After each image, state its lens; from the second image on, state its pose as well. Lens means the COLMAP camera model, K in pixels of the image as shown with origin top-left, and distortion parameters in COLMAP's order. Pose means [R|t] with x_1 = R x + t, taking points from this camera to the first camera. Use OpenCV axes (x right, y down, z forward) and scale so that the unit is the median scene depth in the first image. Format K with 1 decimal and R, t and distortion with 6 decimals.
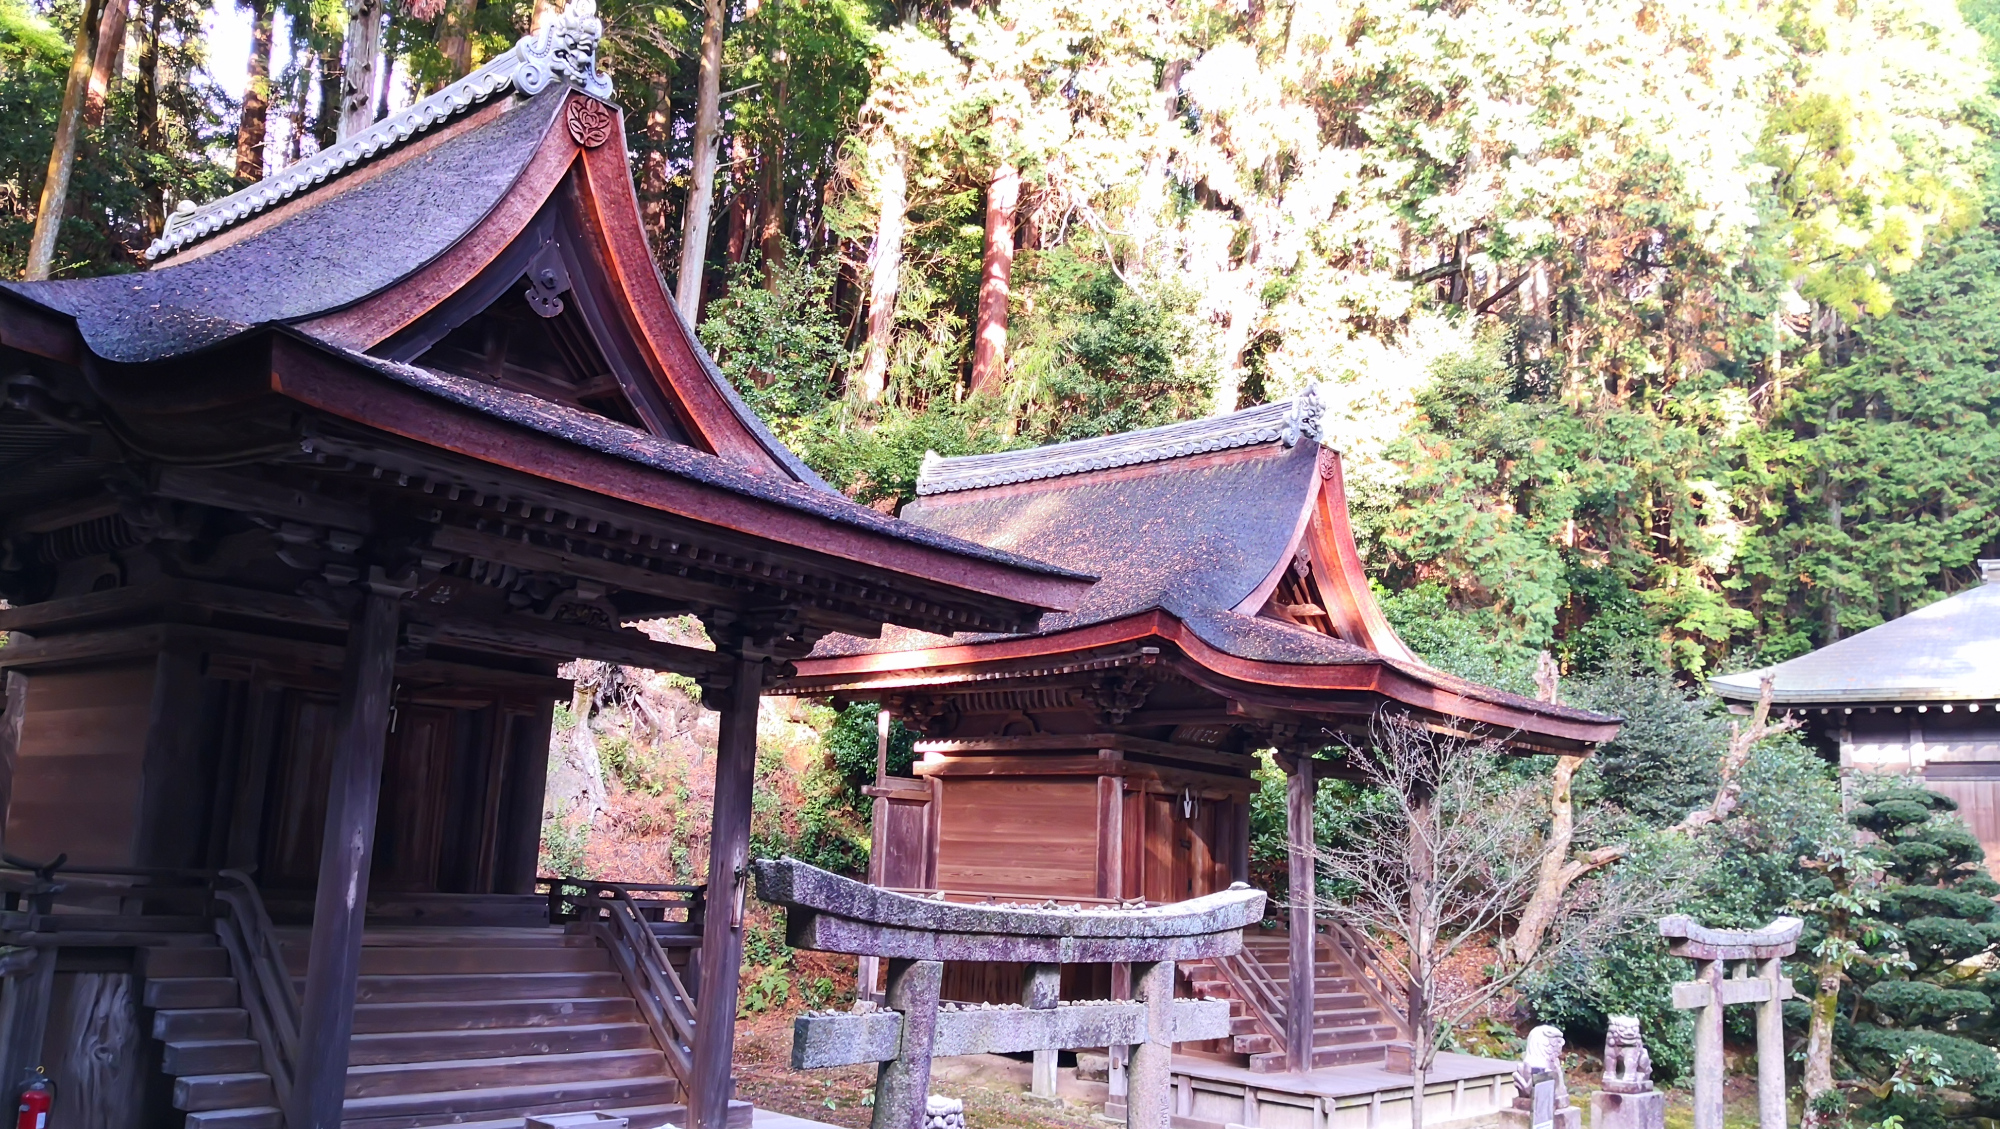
lens RADIAL K [[1568.3, 0, 991.3], [0, 1568.3, 578.3], [0, 0, 1]] dist [0.027796, -0.002215]
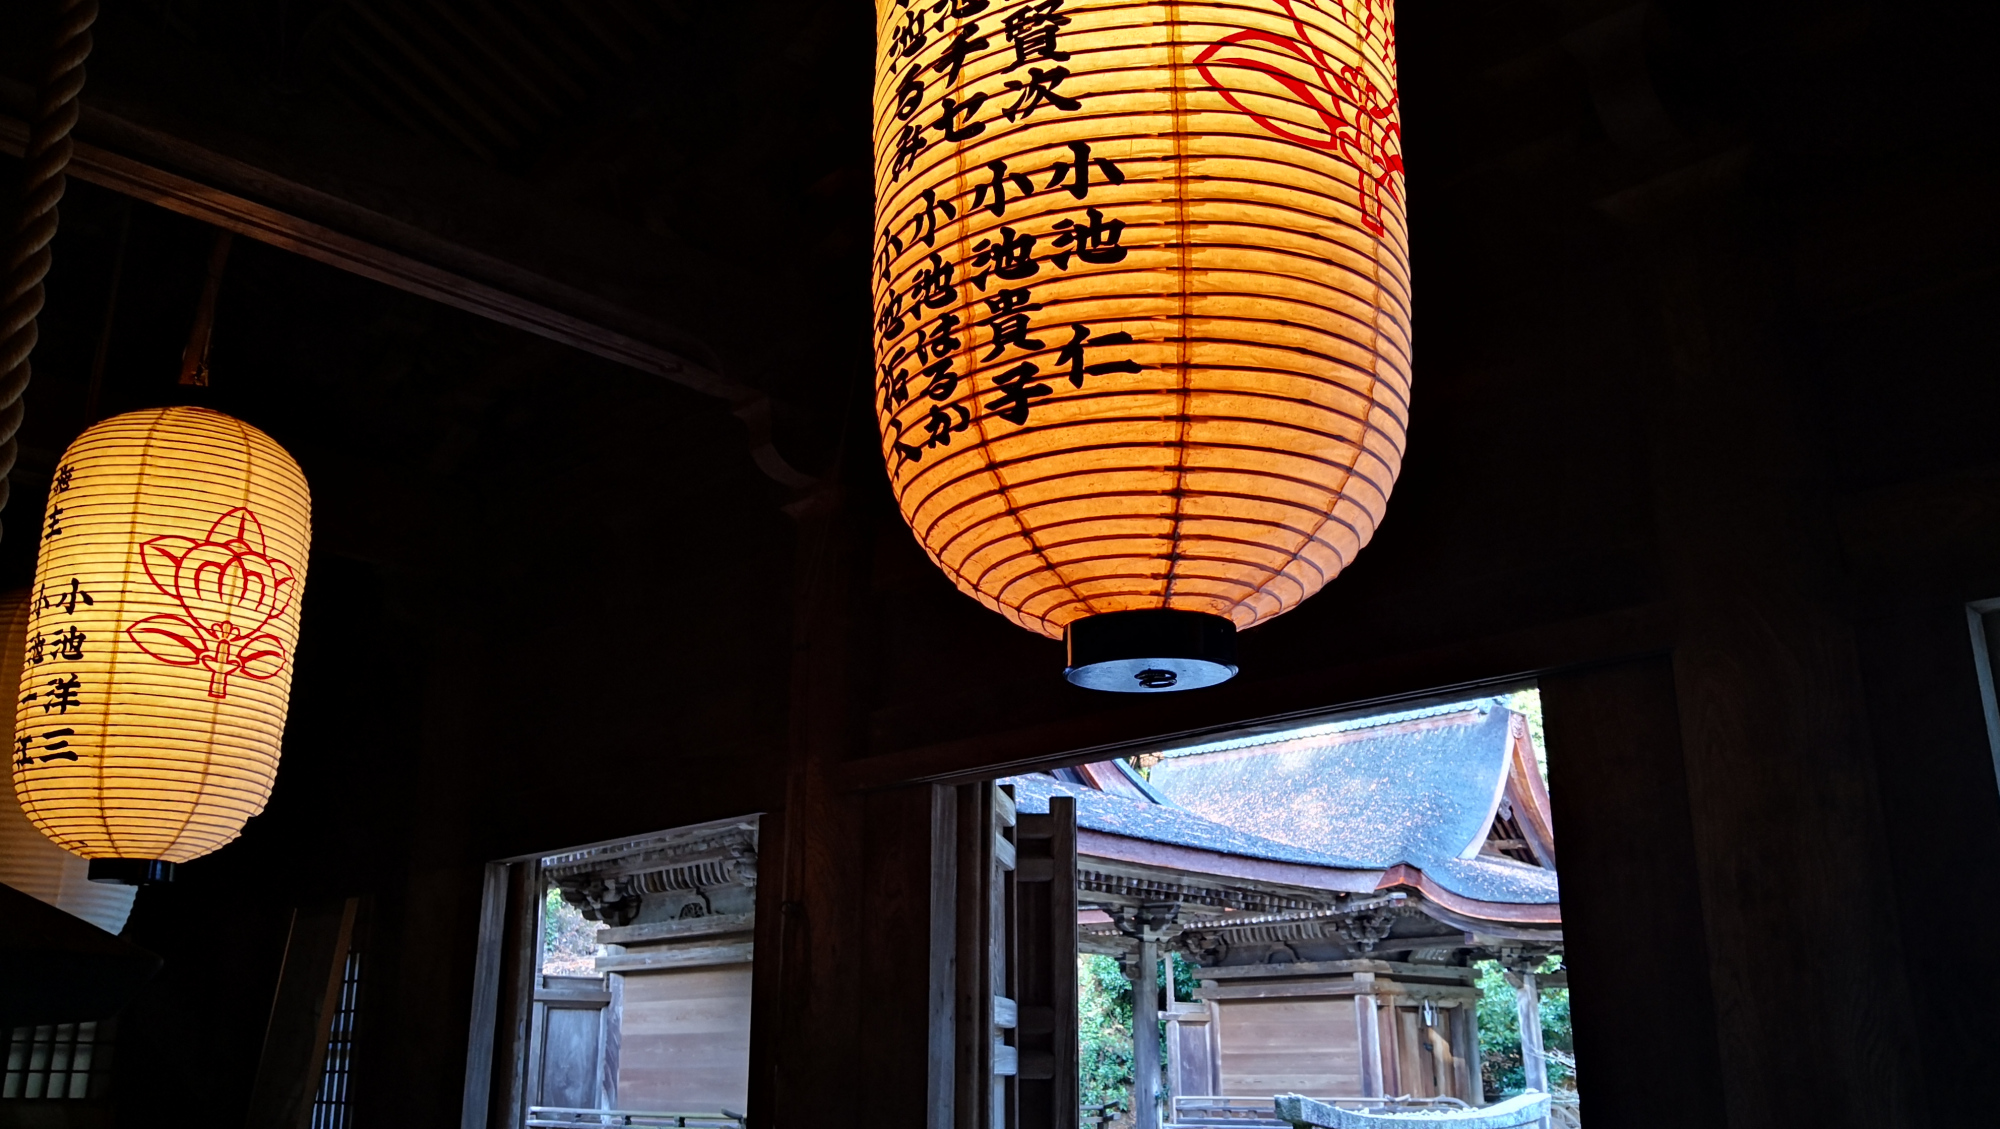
lens RADIAL K [[1646.9, 0, 1000.0], [0, 1646.9, 564.5], [0, 0, 1]] dist [0.110334, -0.310178]
pose [[0.996448, -0.067924, -0.049785, -0.123094], [0.062213, 0.992152, -0.108462, -0.085966], [0.056761, 0.104980, 0.992853, -0.347670]]
